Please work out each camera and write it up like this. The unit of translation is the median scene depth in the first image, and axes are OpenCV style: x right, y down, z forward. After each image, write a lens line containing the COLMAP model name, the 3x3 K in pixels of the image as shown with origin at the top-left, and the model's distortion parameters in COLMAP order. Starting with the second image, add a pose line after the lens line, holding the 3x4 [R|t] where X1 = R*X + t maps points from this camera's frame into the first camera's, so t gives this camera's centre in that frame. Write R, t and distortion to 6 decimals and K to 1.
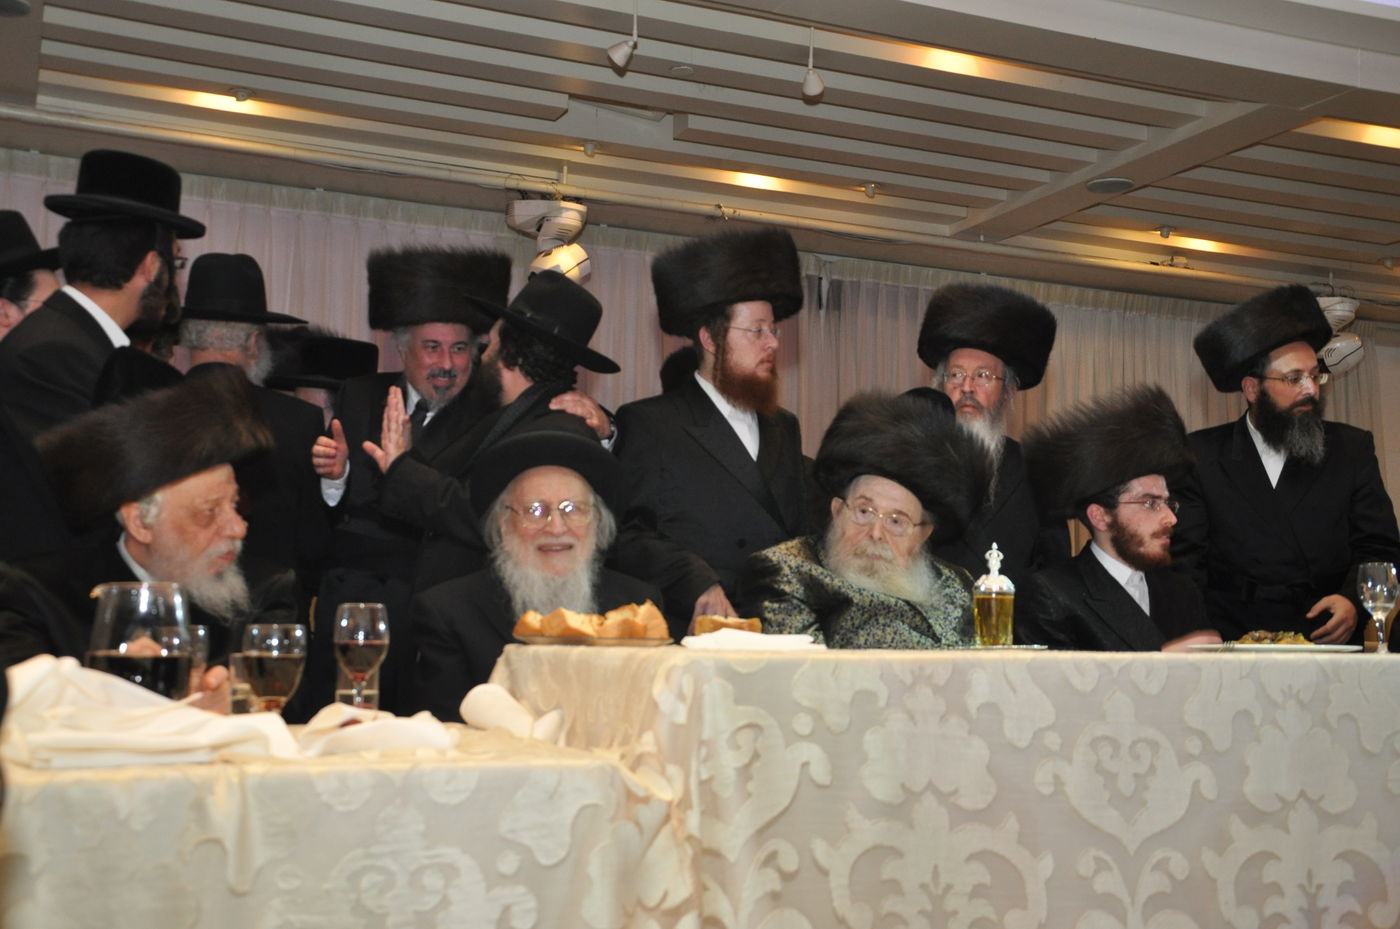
lens RADIAL K [[1525.8, 0, 723.5], [0, 1525.8, 459.0], [0, 0, 1]] dist [0.037354, 0.000000]
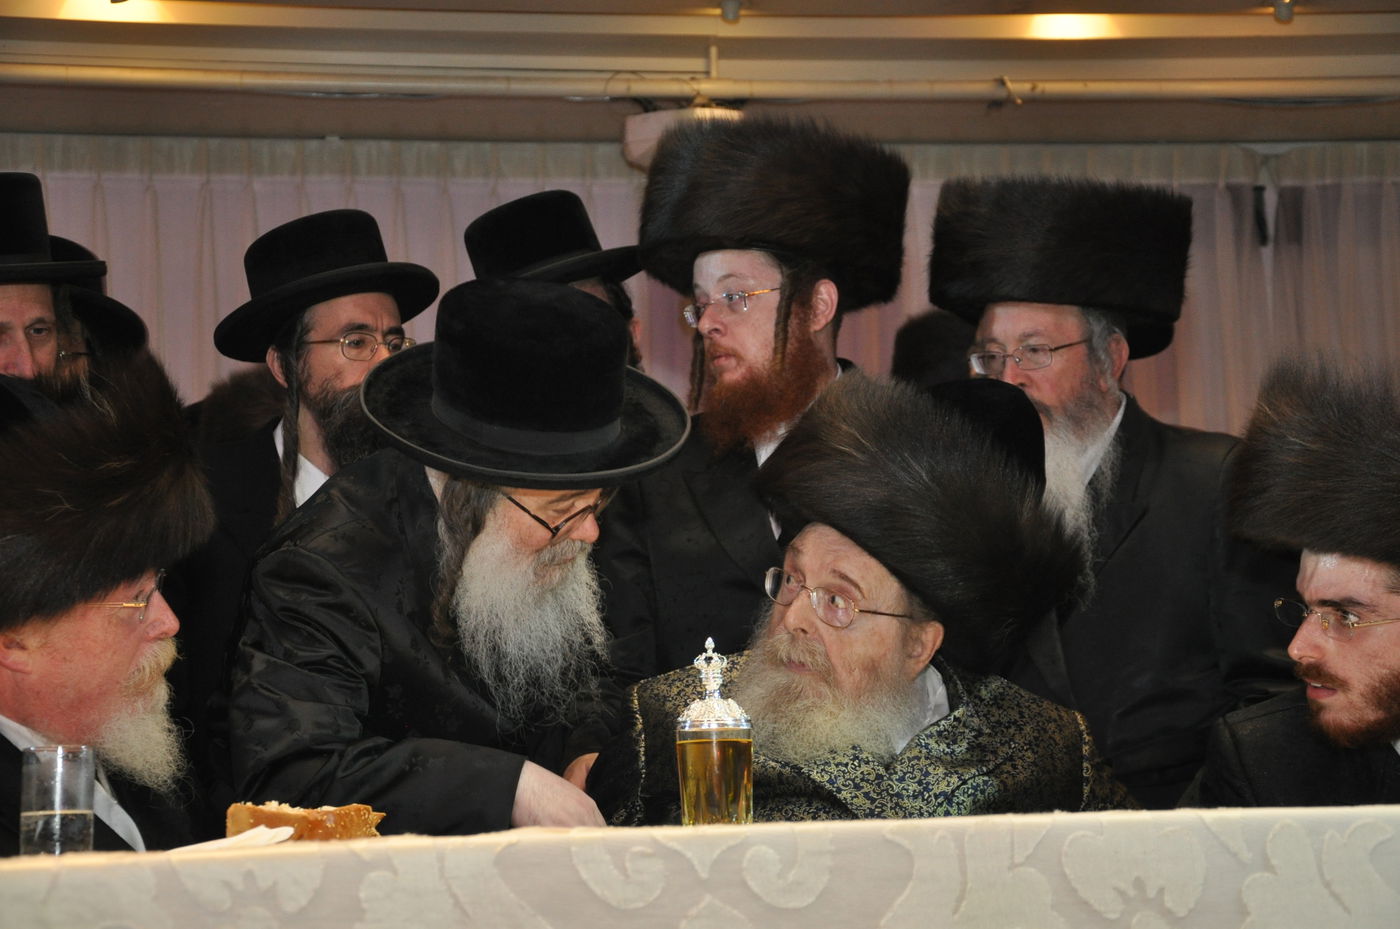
lens RADIAL K [[2623.5, 0, 689.3], [0, 2623.5, 495.8], [0, 0, 1]] dist [0.390866, 0.000000]
pose [[0.961535, -0.083749, -0.261602, 0.136280], [0.076208, 0.996334, -0.038859, 0.014301], [0.263898, 0.017428, 0.964393, 0.042914]]
